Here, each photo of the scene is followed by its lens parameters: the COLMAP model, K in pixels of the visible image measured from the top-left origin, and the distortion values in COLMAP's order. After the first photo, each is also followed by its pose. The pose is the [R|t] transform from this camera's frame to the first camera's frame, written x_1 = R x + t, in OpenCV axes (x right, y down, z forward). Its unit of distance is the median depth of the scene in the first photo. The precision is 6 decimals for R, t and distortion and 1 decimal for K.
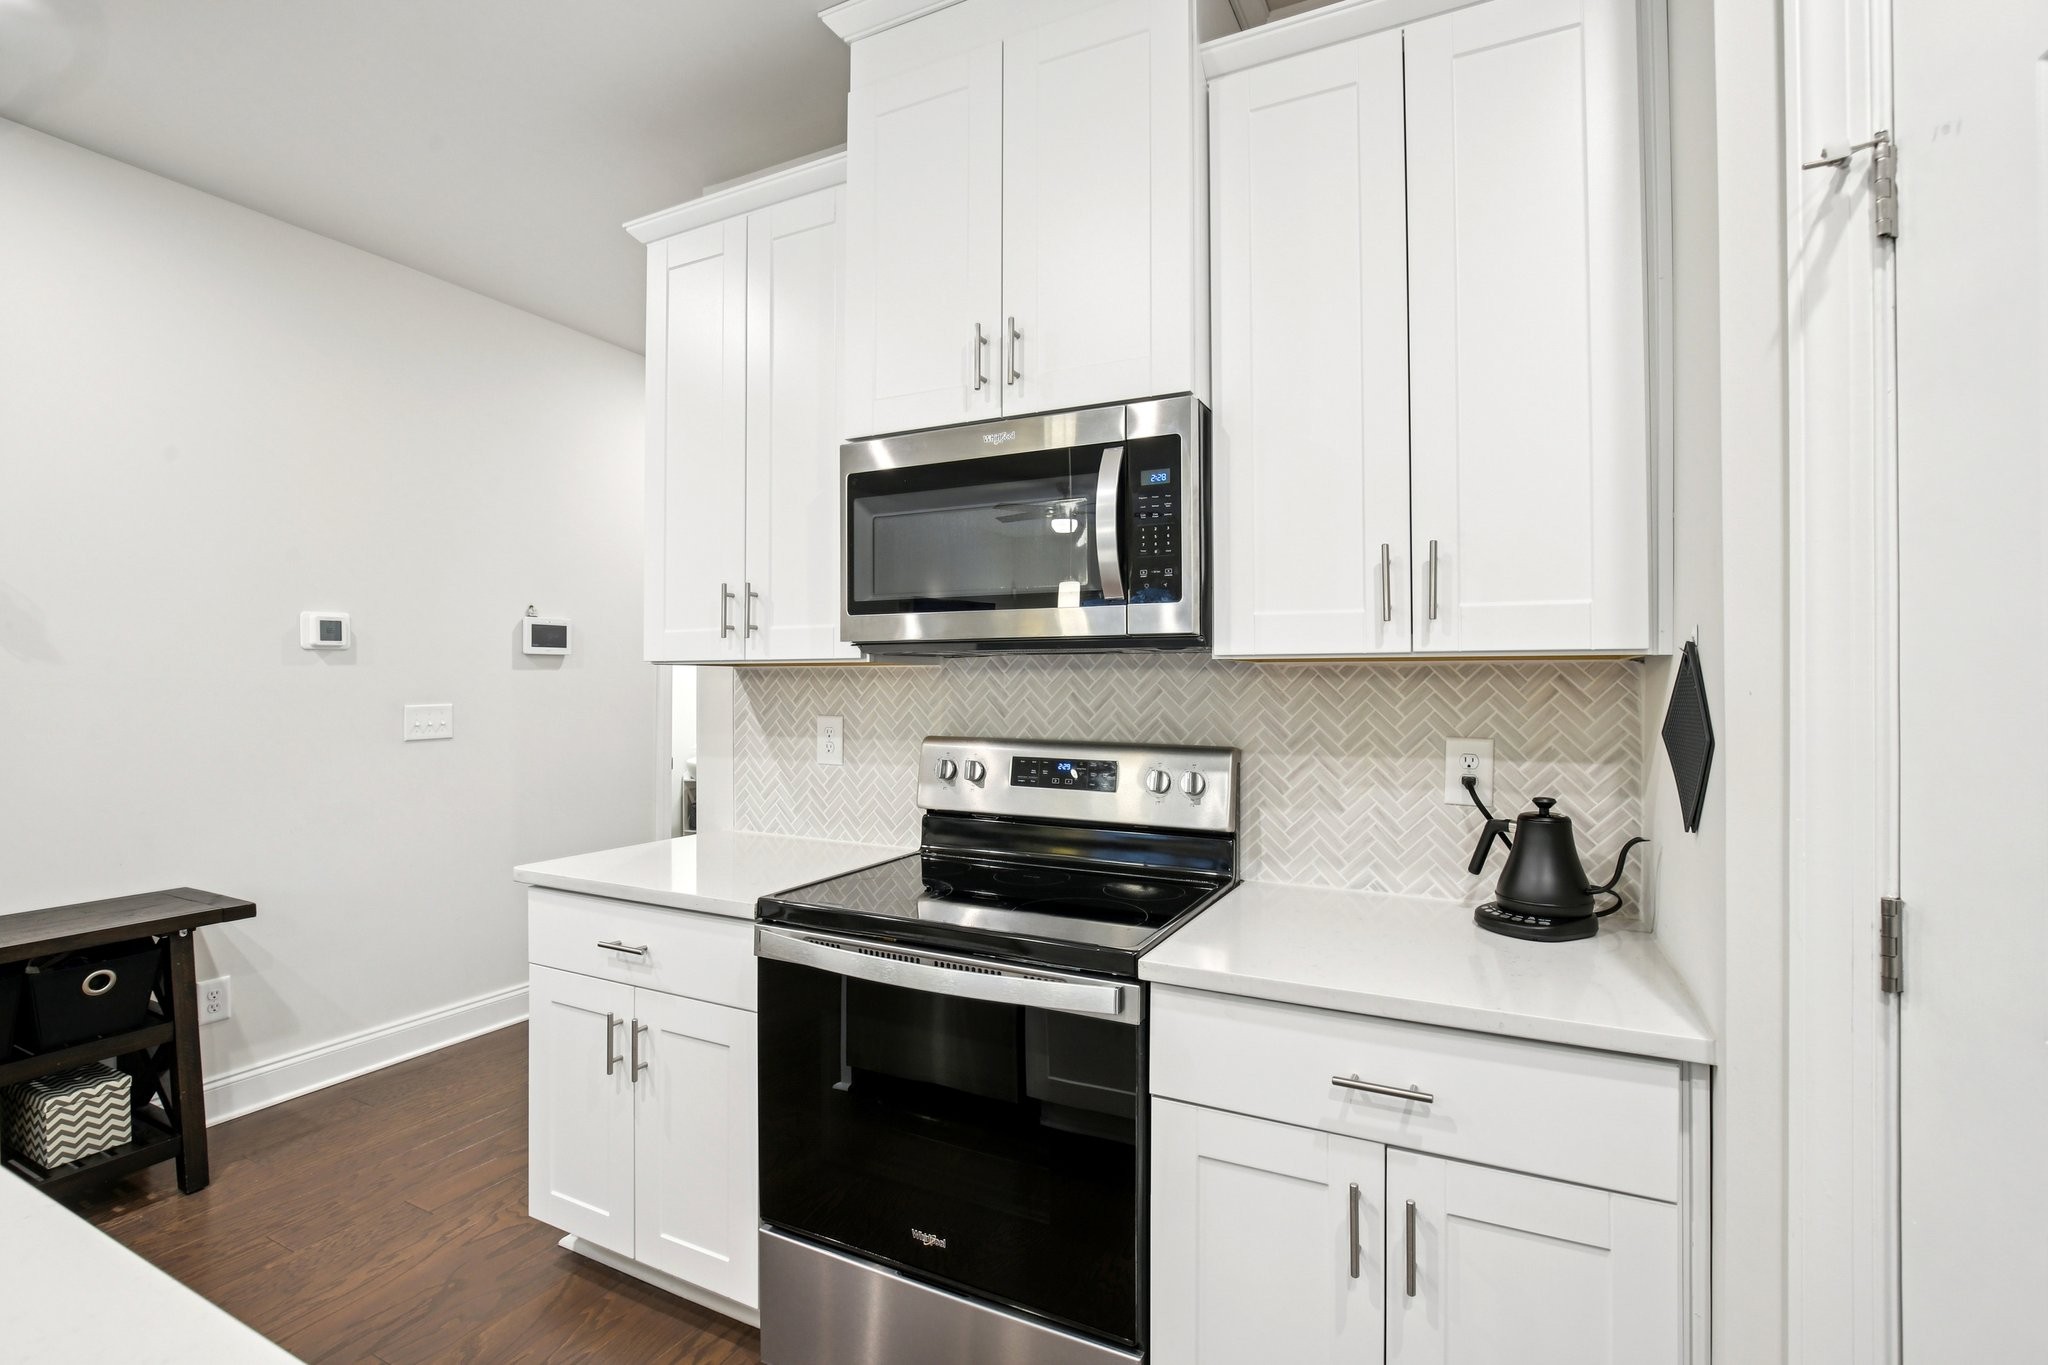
lens RADIAL K [[957.2, 0, 1013.4], [0, 957.2, 673.0], [0, 0, 1]] dist [-0.030836, 0.002701]
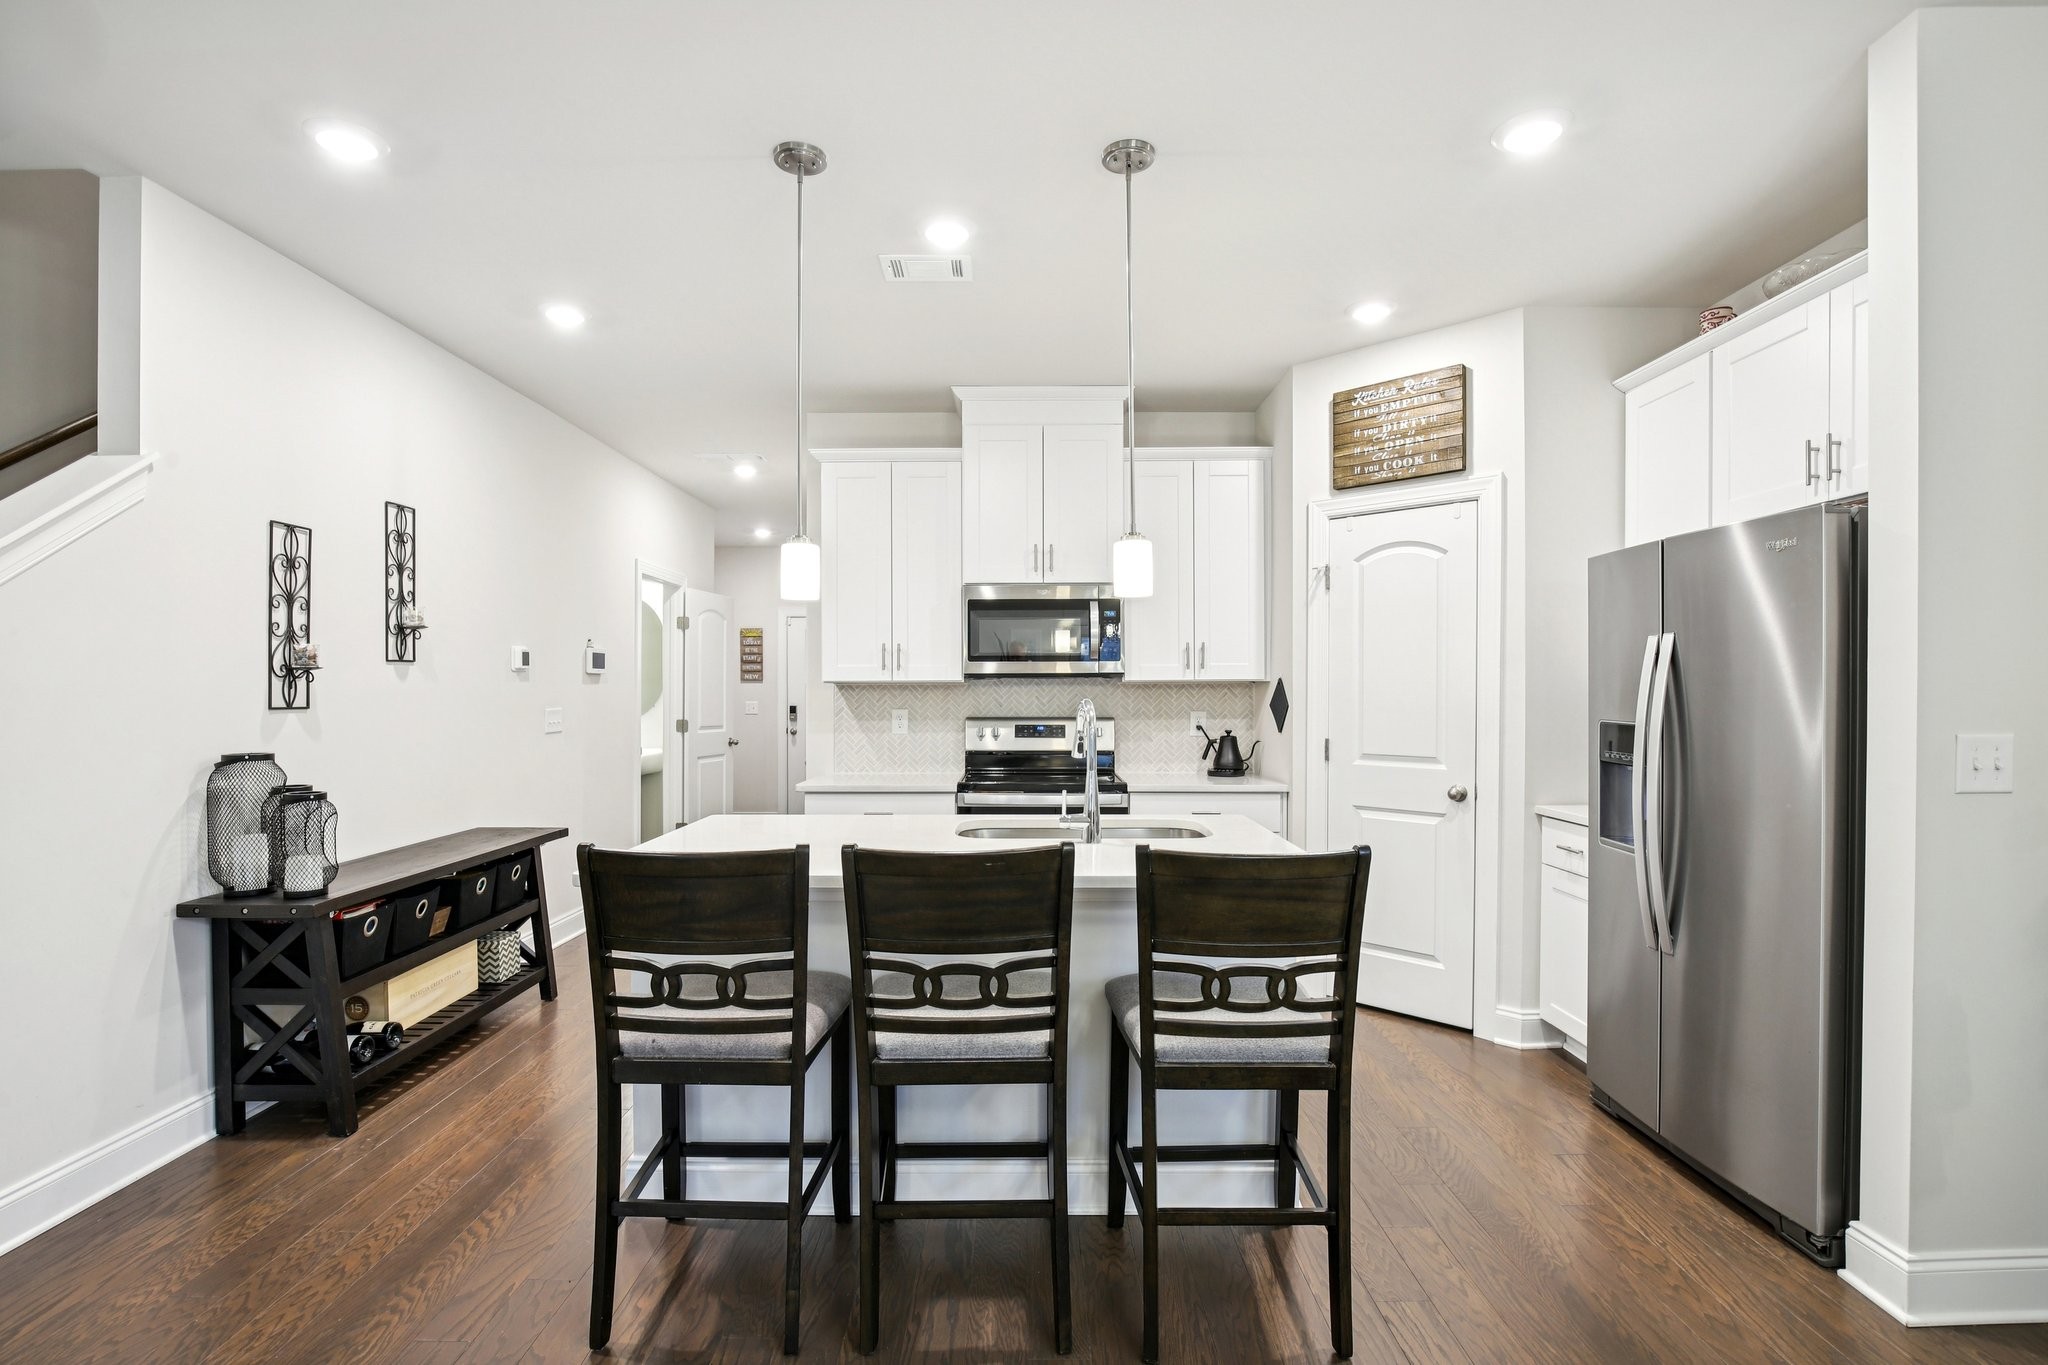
lens RADIAL K [[957.2, 0, 1023.9], [0, 957.2, 696.6], [0, 0, 1]] dist [-0.030836, 0.002701]
pose [[0.886750, -0.005236, 0.462219, -1.169493], [-0.000594, 0.999922, 0.012467, -0.006488], [-0.462248, -0.011330, 0.886678, -1.133178]]
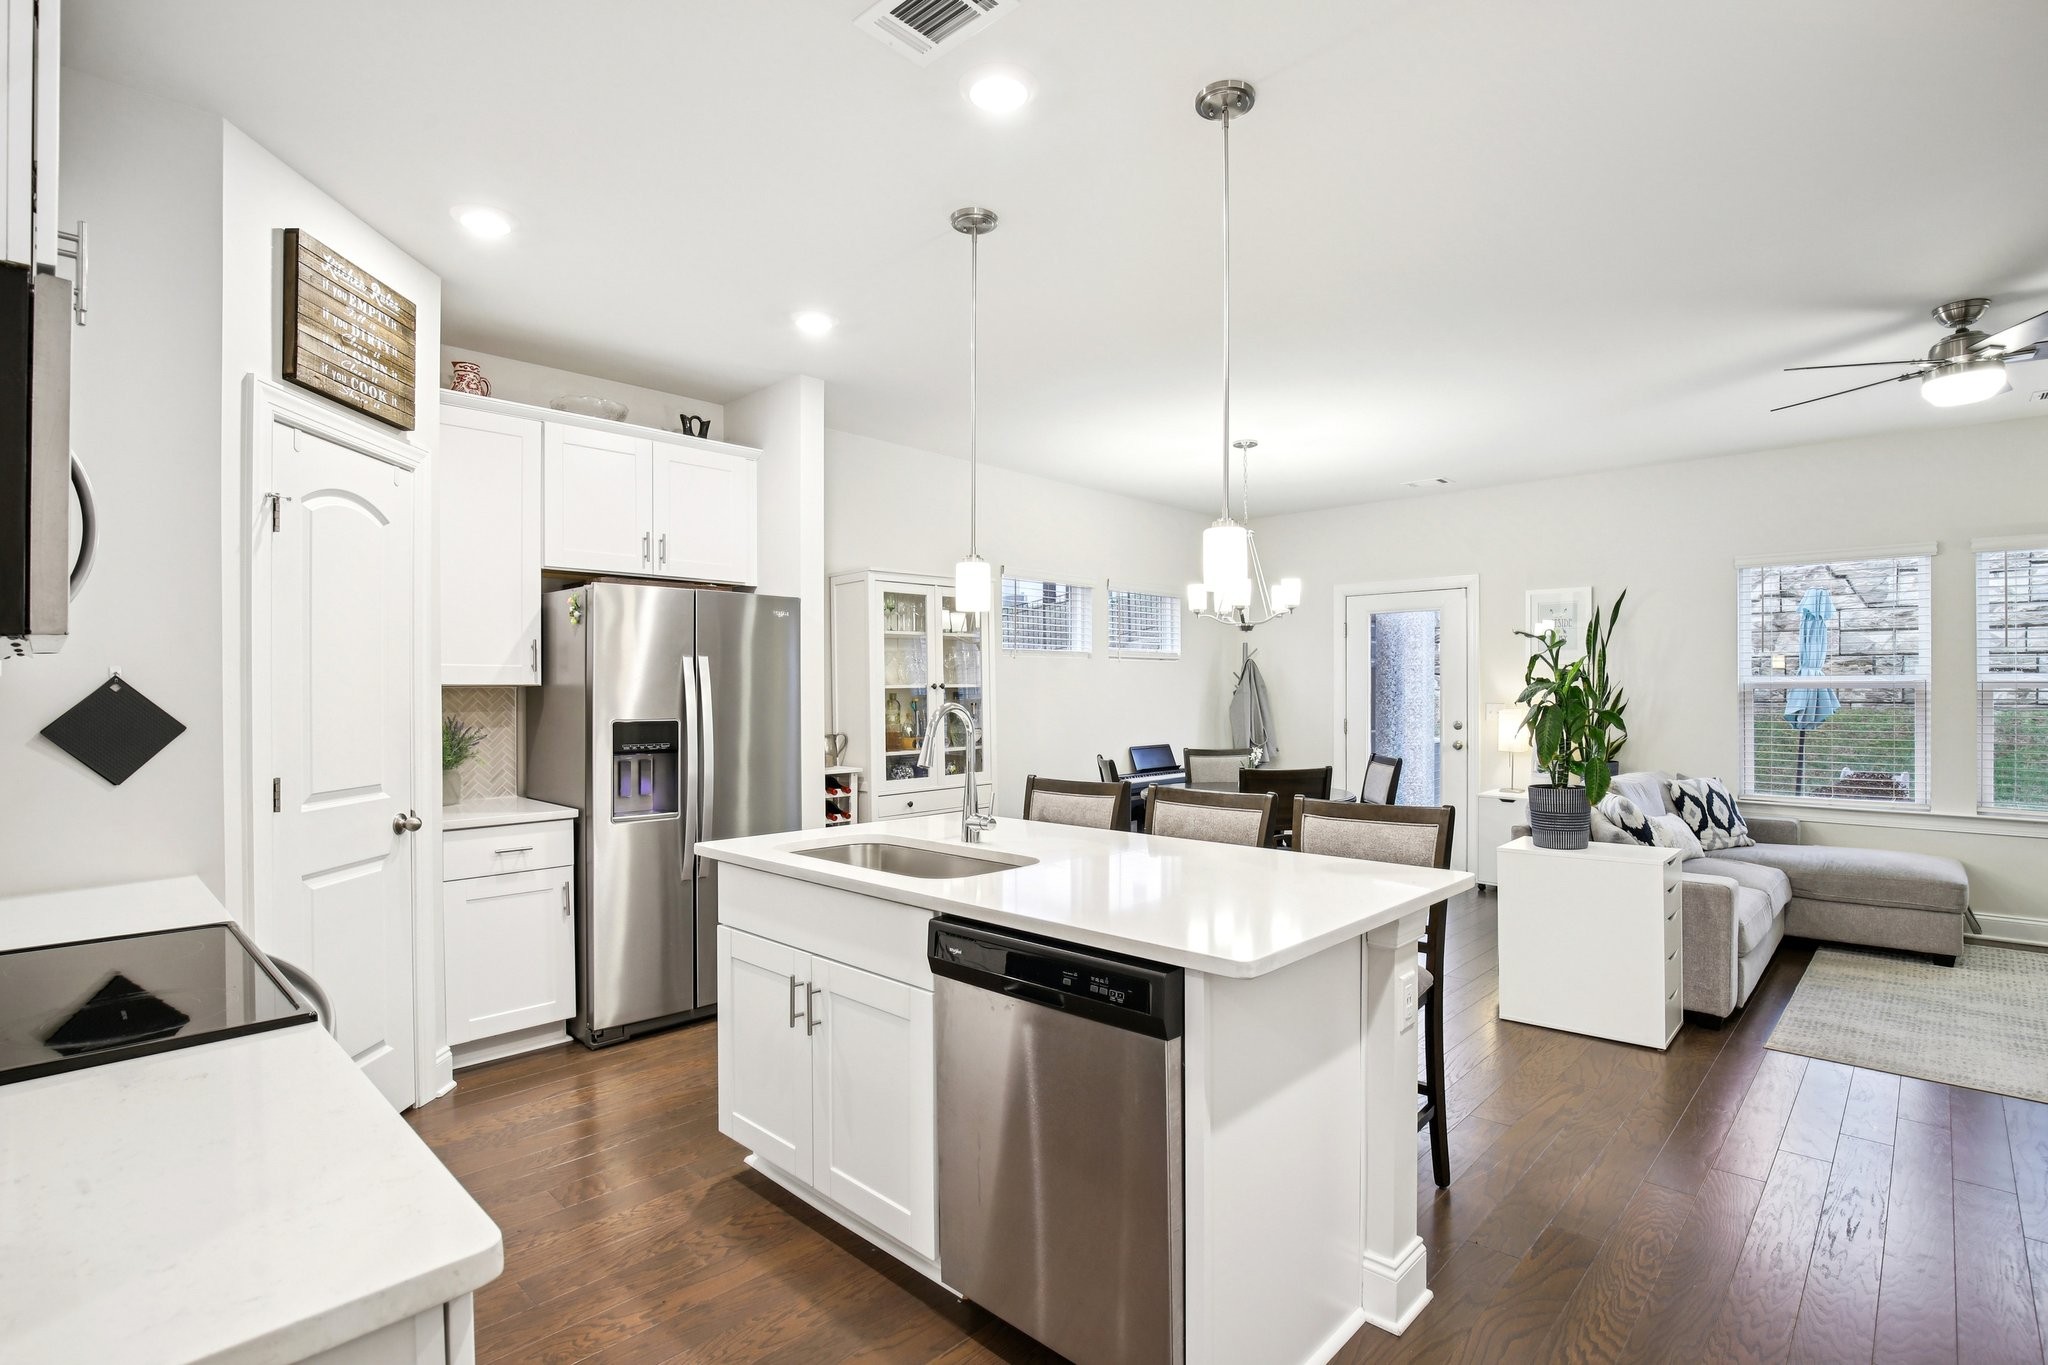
lens RADIAL K [[957.2, 0, 1034.3], [0, 957.2, 691.4], [0, 0, 1]] dist [-0.030836, 0.002701]
pose [[-0.961764, 0.001498, 0.273877, -0.920991], [0.000608, 0.999994, -0.003333, 0.001384], [-0.273880, -0.003039, -0.961759, 1.443580]]
